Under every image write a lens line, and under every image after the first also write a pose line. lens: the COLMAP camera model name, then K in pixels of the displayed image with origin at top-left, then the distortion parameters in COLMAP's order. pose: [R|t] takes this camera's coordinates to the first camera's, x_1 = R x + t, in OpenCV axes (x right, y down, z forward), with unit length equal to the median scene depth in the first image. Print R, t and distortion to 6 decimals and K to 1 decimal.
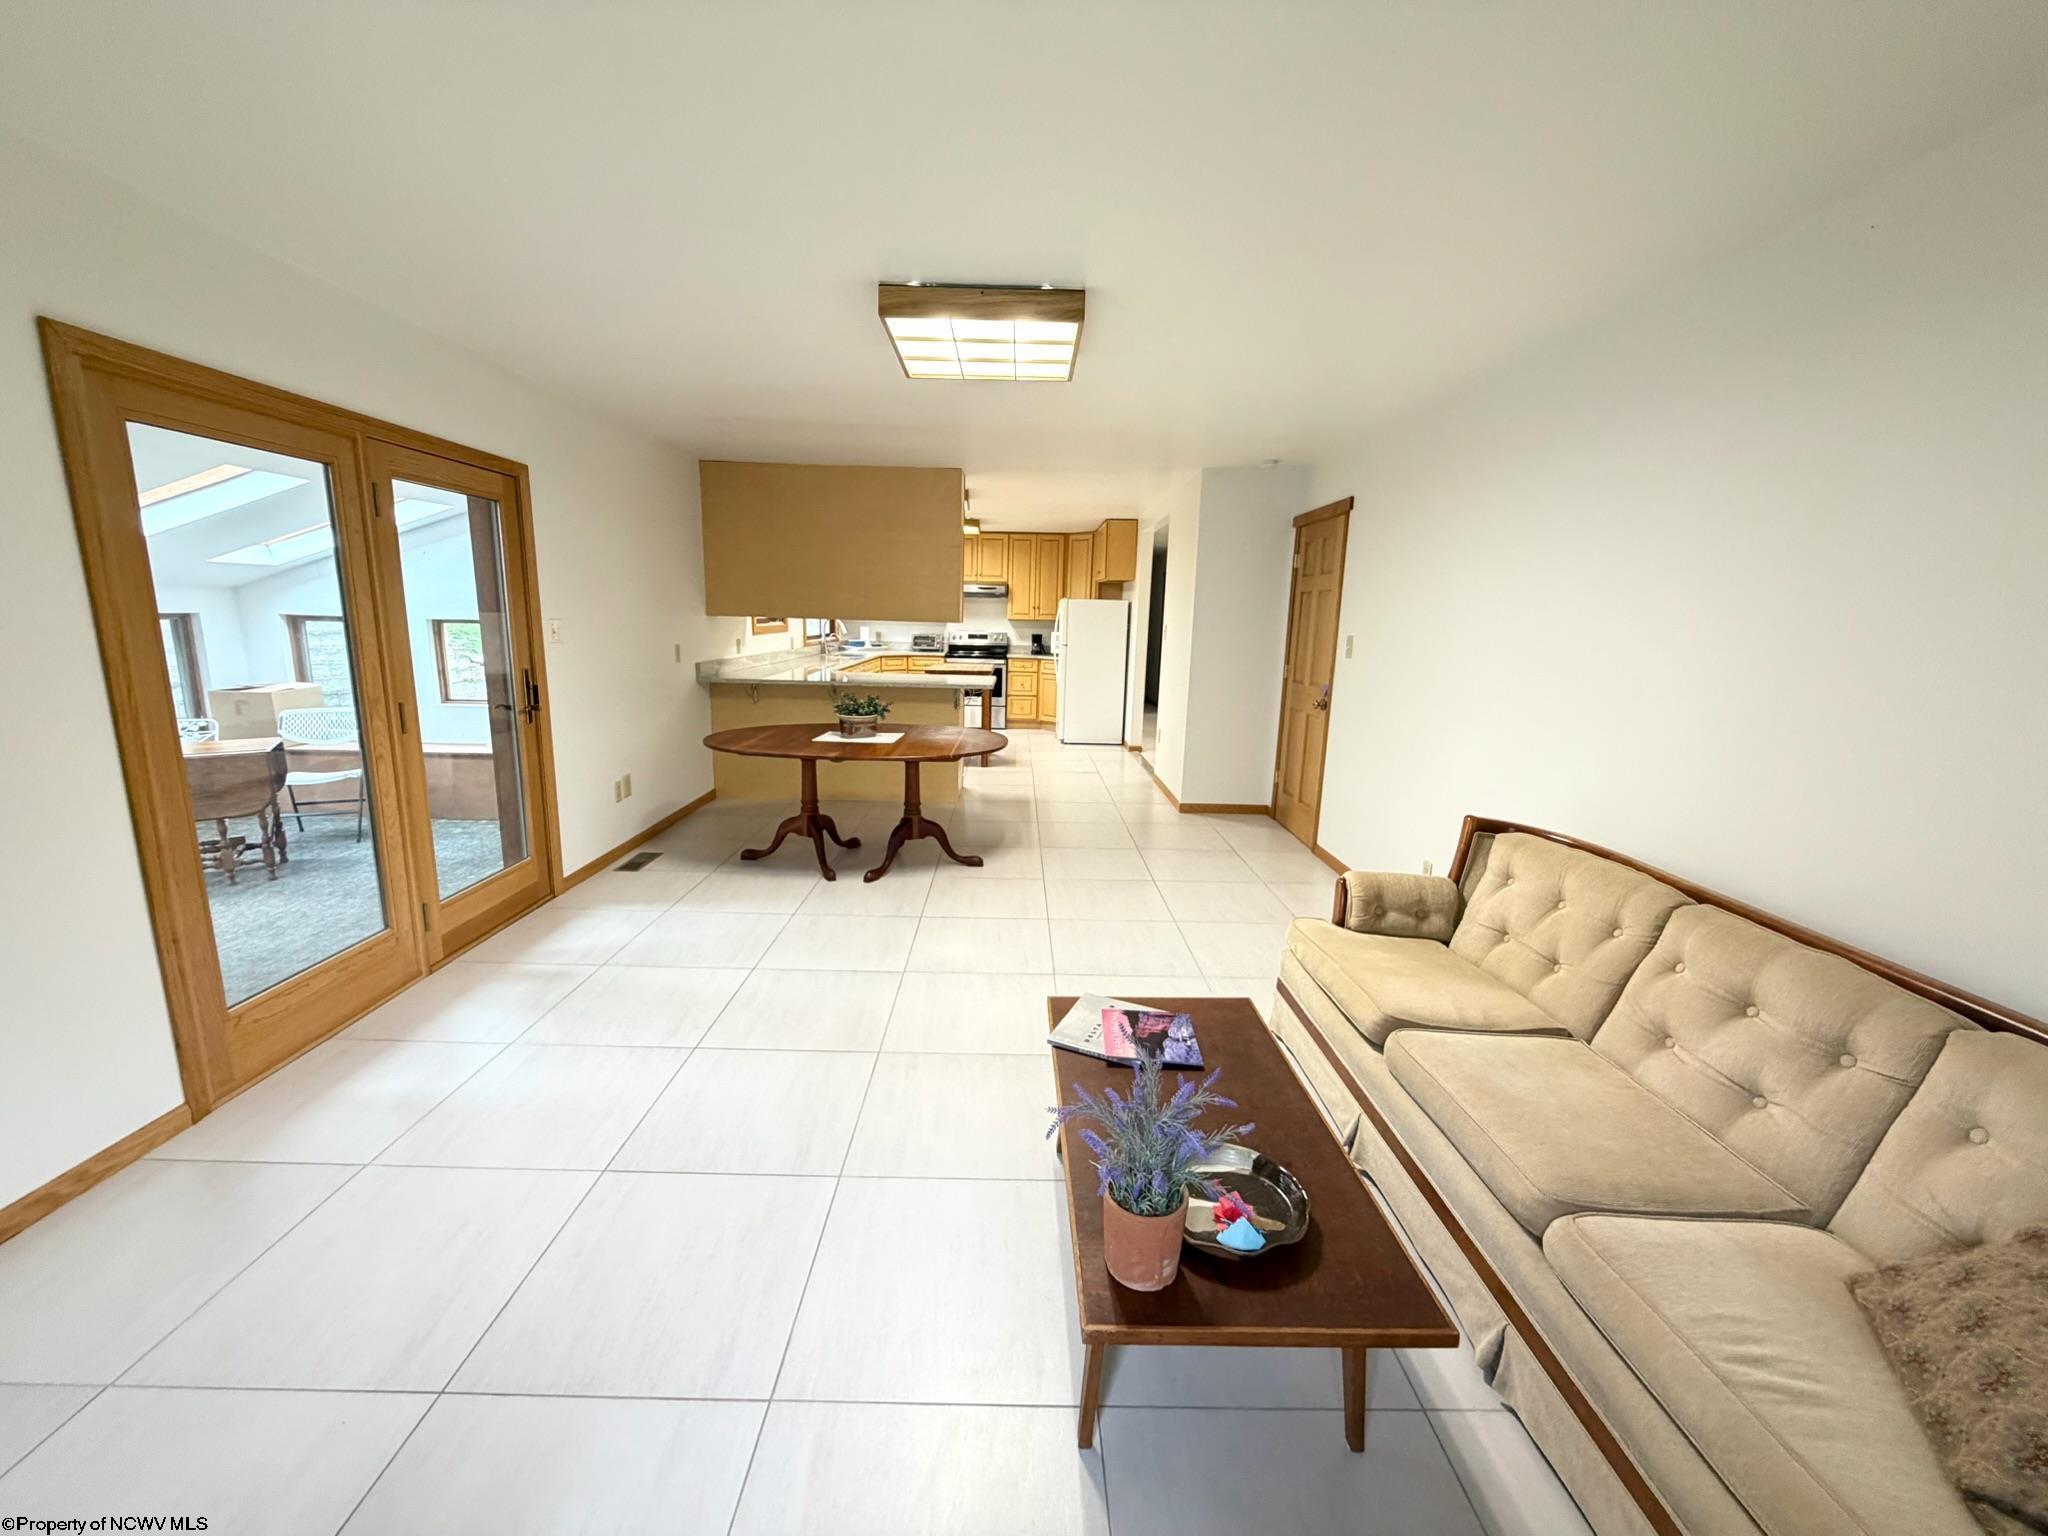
lens RADIAL K [[817.3, 0, 1020.1], [0, 817.3, 773.8], [0, 0, 1]] dist [0.000611, 0.000011]
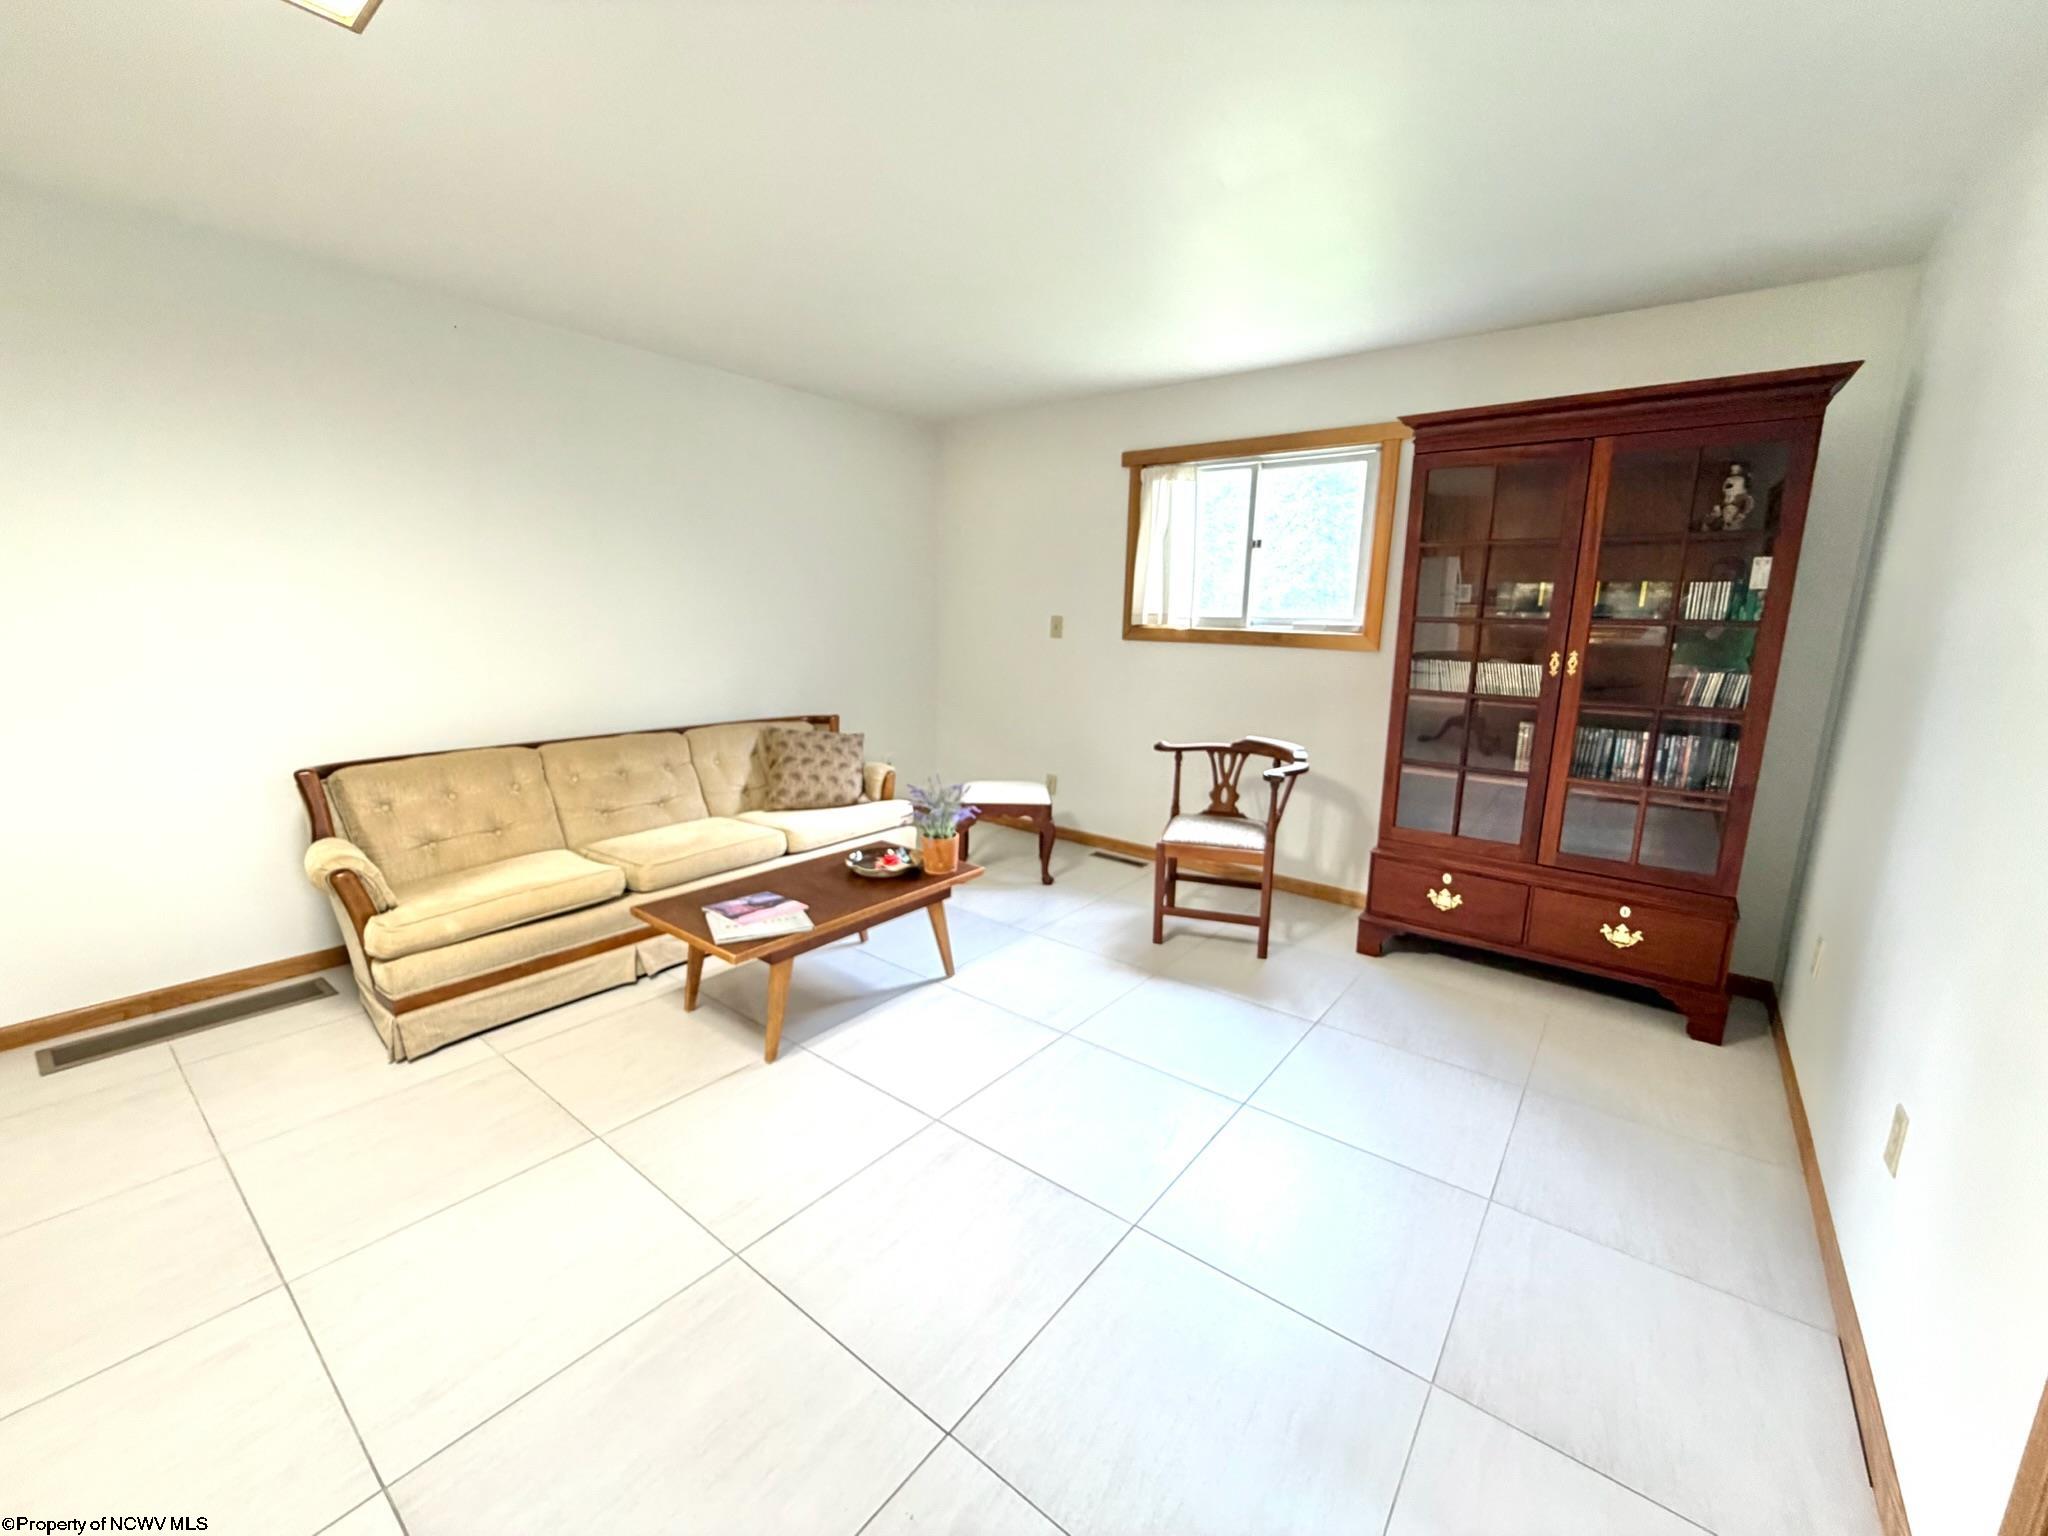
lens RADIAL K [[817.3, 0, 1024.5], [0, 817.3, 767.3], [0, 0, 1]] dist [0.000611, 0.000011]
pose [[-0.782832, -0.160456, 0.601189, -0.902314], [0.075959, 0.934310, 0.348274, -0.297733], [-0.617580, 0.318306, -0.719220, 1.588910]]
